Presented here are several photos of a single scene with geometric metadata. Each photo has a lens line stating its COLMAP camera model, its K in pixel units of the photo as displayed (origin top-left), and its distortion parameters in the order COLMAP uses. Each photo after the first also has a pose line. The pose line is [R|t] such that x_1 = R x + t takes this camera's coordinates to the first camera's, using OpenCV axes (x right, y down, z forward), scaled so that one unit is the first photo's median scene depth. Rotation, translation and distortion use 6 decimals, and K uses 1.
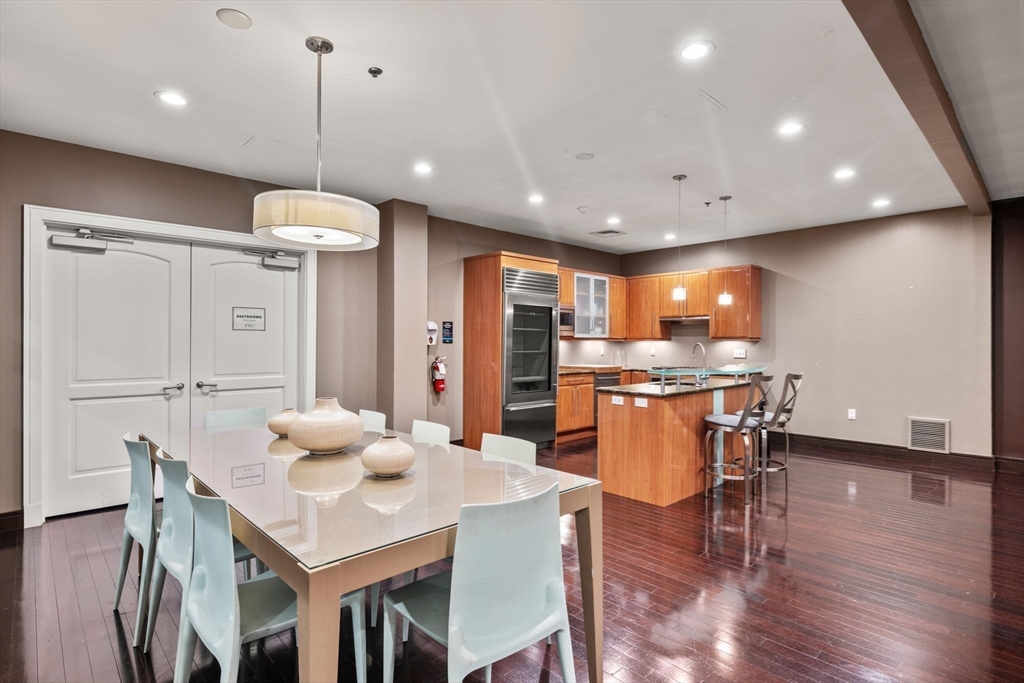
lens RADIAL K [[518.9, 0, 512.1], [0, 518.9, 341.3], [0, 0, 1]] dist [-0.001495, -0.000131]
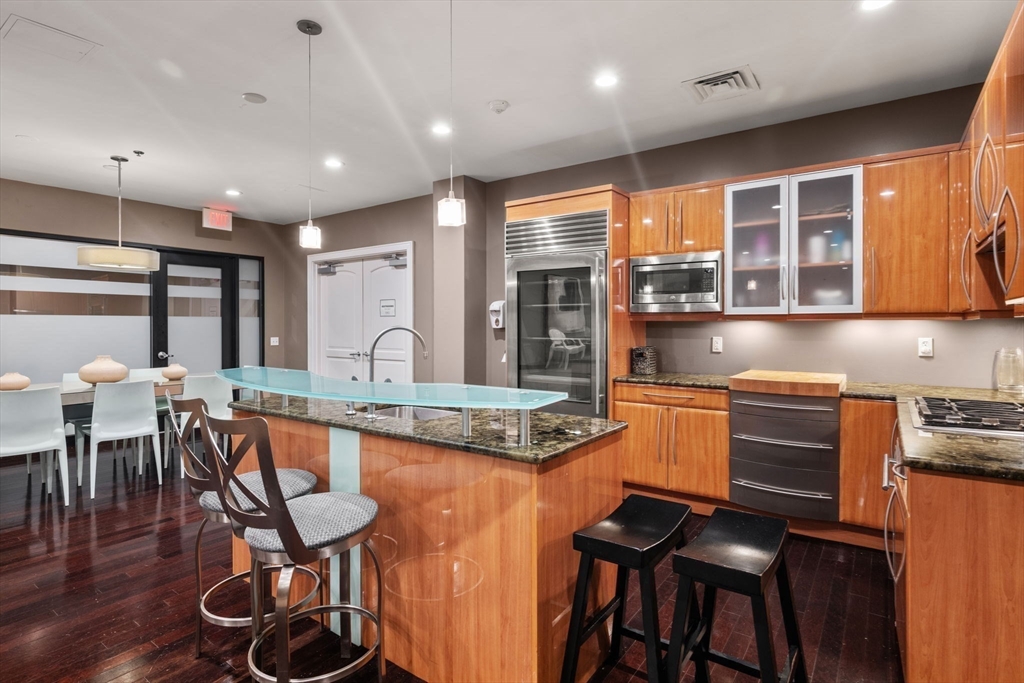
lens RADIAL K [[518.9, 0, 513.0], [0, 518.9, 338.9], [0, 0, 1]] dist [-0.001495, -0.000131]
pose [[0.193440, 0.027906, -0.980715, 0.707450], [0.007434, 0.999525, 0.029907, -0.000338], [0.981084, -0.013076, 0.193141, 0.852772]]
